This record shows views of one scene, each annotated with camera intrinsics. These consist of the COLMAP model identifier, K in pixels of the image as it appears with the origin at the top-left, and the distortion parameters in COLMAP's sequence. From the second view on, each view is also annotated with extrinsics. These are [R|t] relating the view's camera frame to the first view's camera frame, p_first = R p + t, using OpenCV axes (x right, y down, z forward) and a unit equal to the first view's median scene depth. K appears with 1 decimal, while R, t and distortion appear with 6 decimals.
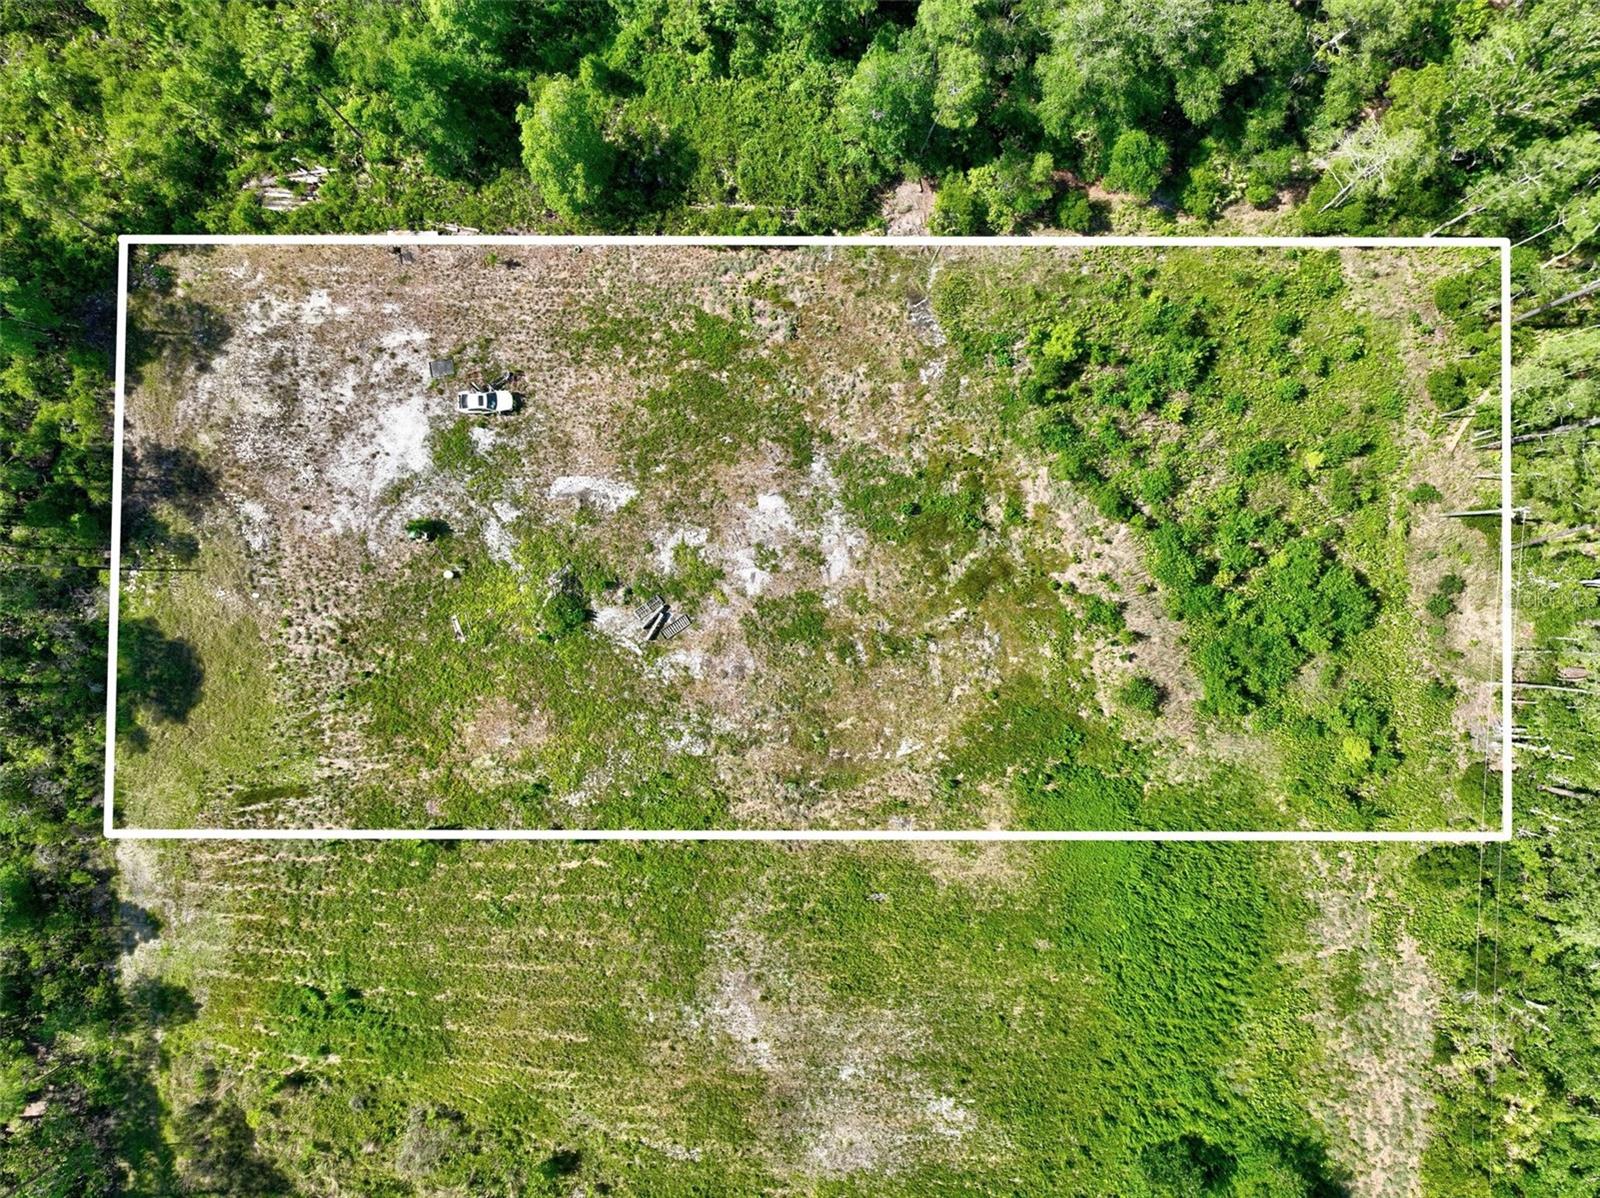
lens RADIAL K [[1125.4, 0, 804.6], [0, 1125.4, 605.3], [0, 0, 1]] dist [0.001274, 0.014336]
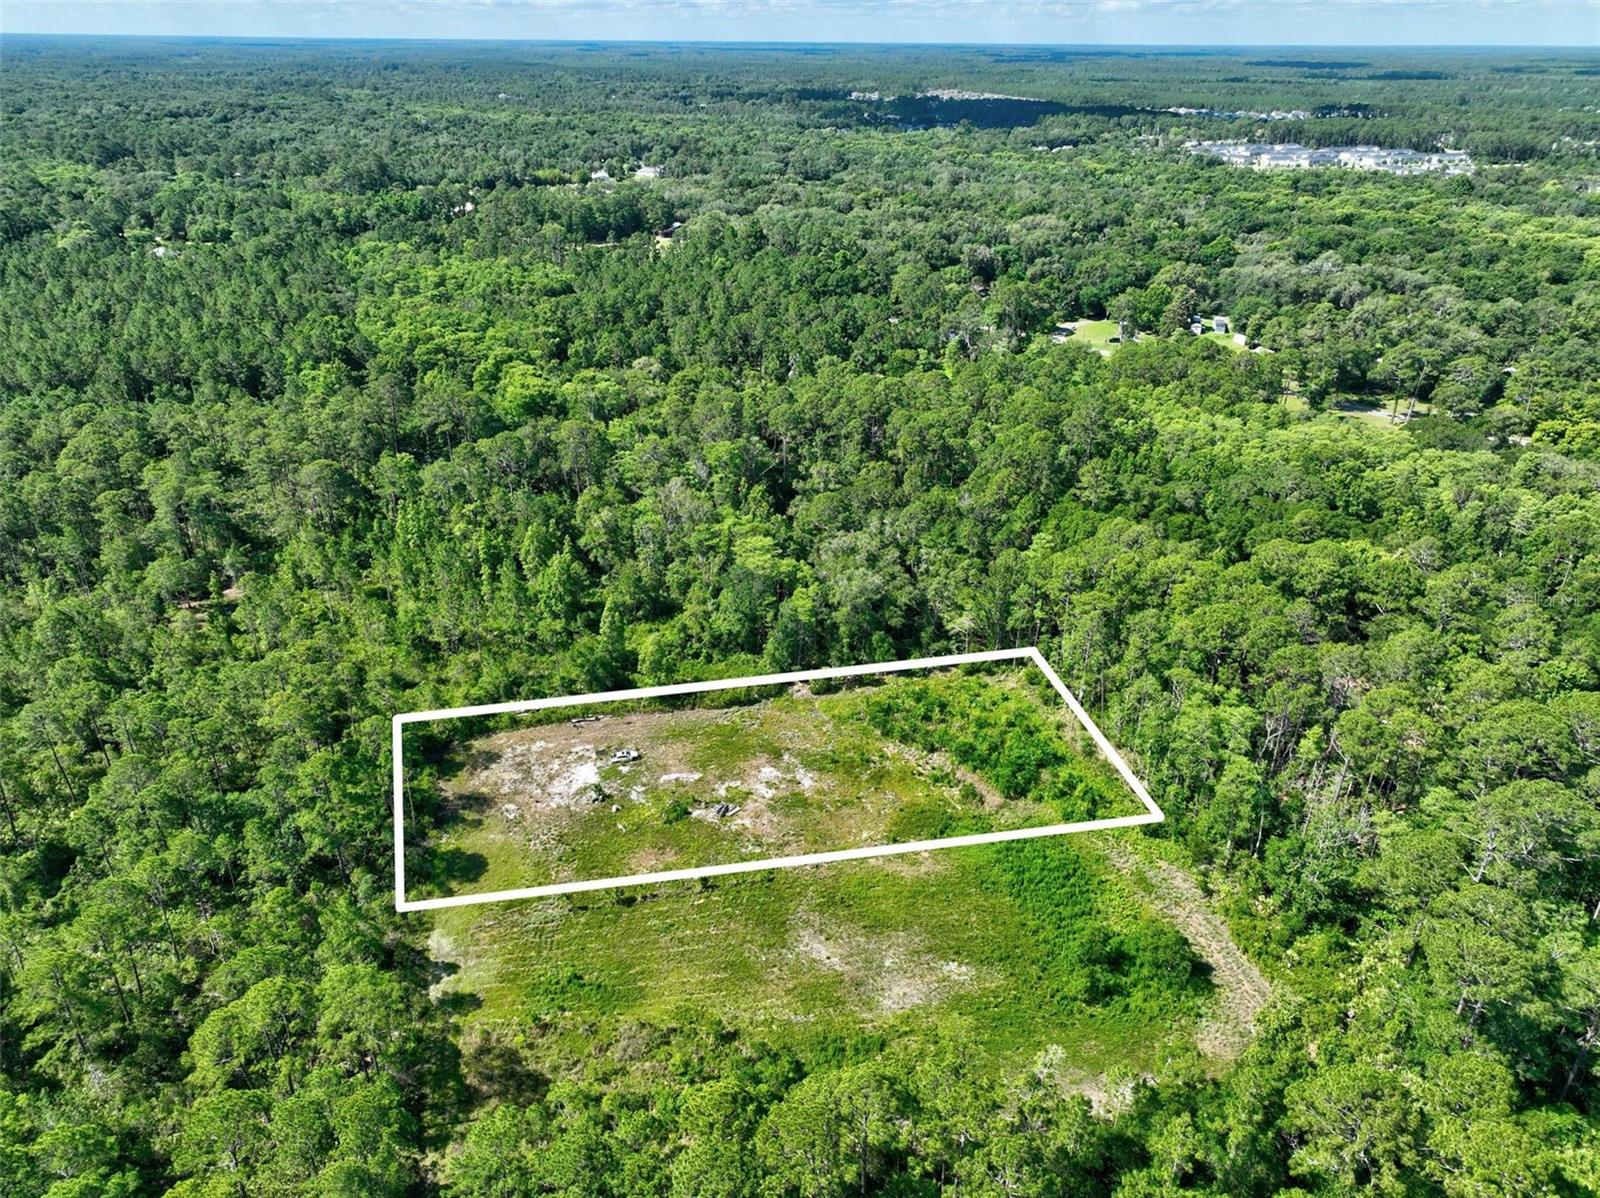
lens RADIAL K [[1125.4, 0, 798.4], [0, 1125.4, 602.2], [0, 0, 1]] dist [0.001274, 0.014336]
pose [[0.971447, -0.106511, 0.212007, -0.378464], [0.237259, 0.436575, -0.867819, 1.569891], [-0.000125, 0.893341, 0.449380, -0.193604]]
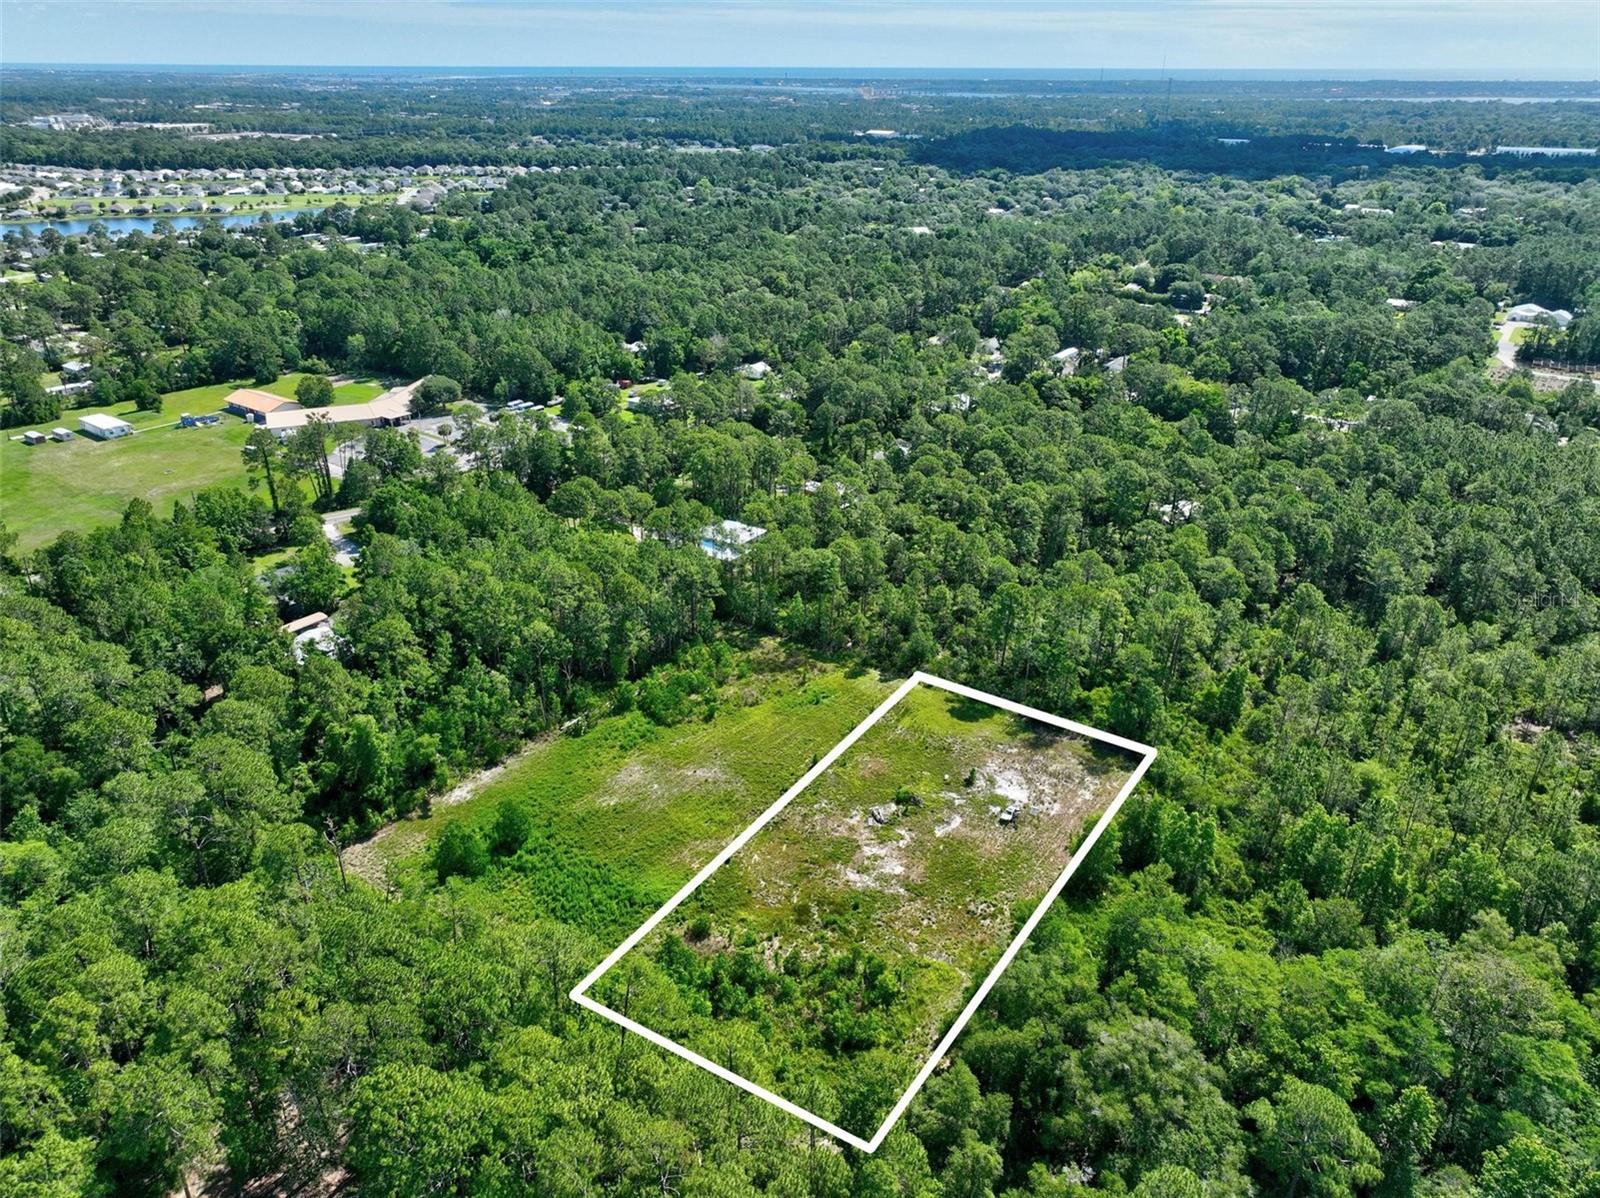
lens RADIAL K [[1125.4, 0, 797.0], [0, 1125.4, 601.4], [0, 0, 1]] dist [0.001274, 0.014336]
pose [[-0.591263, 0.343030, -0.729889, 1.340833], [-0.806426, -0.261784, 0.530232, -0.864218], [-0.009188, 0.902108, 0.431412, -0.260842]]
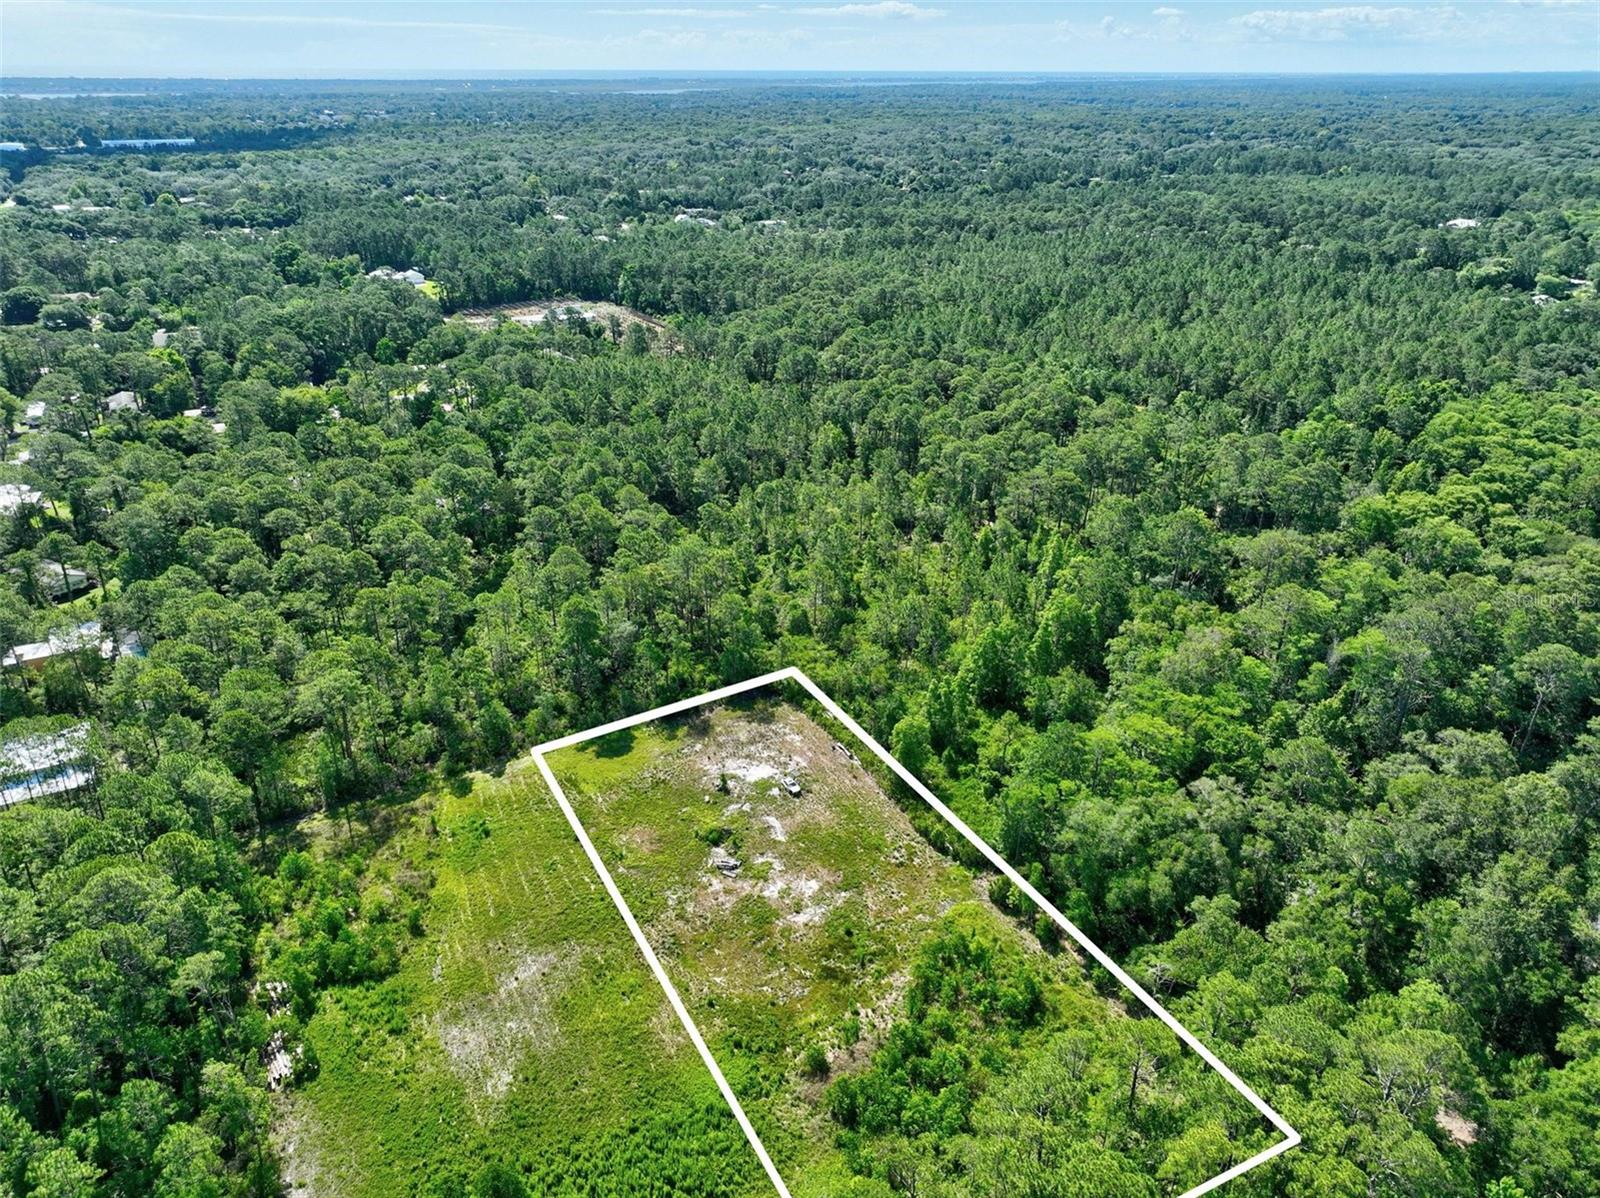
lens RADIAL K [[1125.4, 0, 799.6], [0, 1125.4, 603.9], [0, 0, 1]] dist [0.001274, 0.014336]
pose [[0.463122, 0.380370, -0.800523, 1.240762], [-0.886289, 0.195596, -0.419802, 0.602222], [-0.003100, 0.903914, 0.427703, -0.184397]]
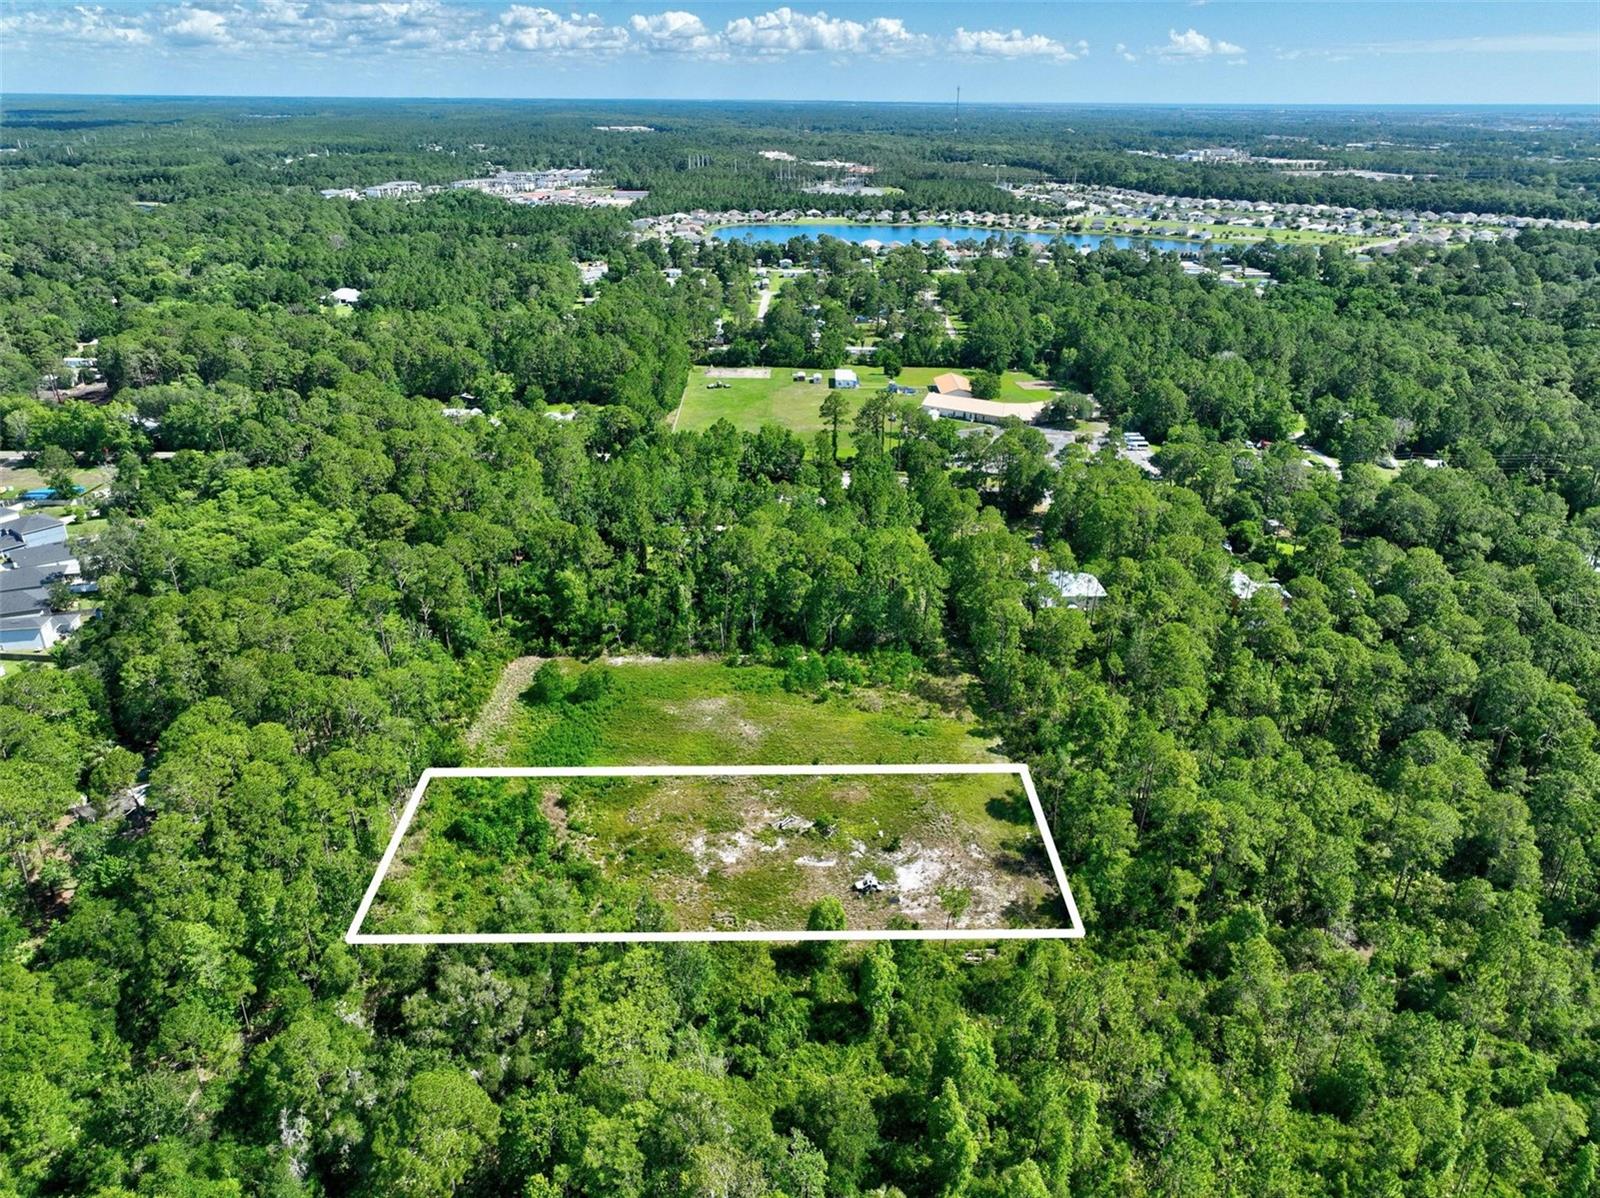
lens RADIAL K [[1125.4, 0, 797.6], [0, 1125.4, 595.7], [0, 0, 1]] dist [0.001274, 0.014336]
pose [[-0.999879, -0.005530, -0.014540, -0.122649], [-0.010985, -0.410756, 0.911679, -1.777968], [-0.011014, 0.911729, 0.410645, -0.290127]]
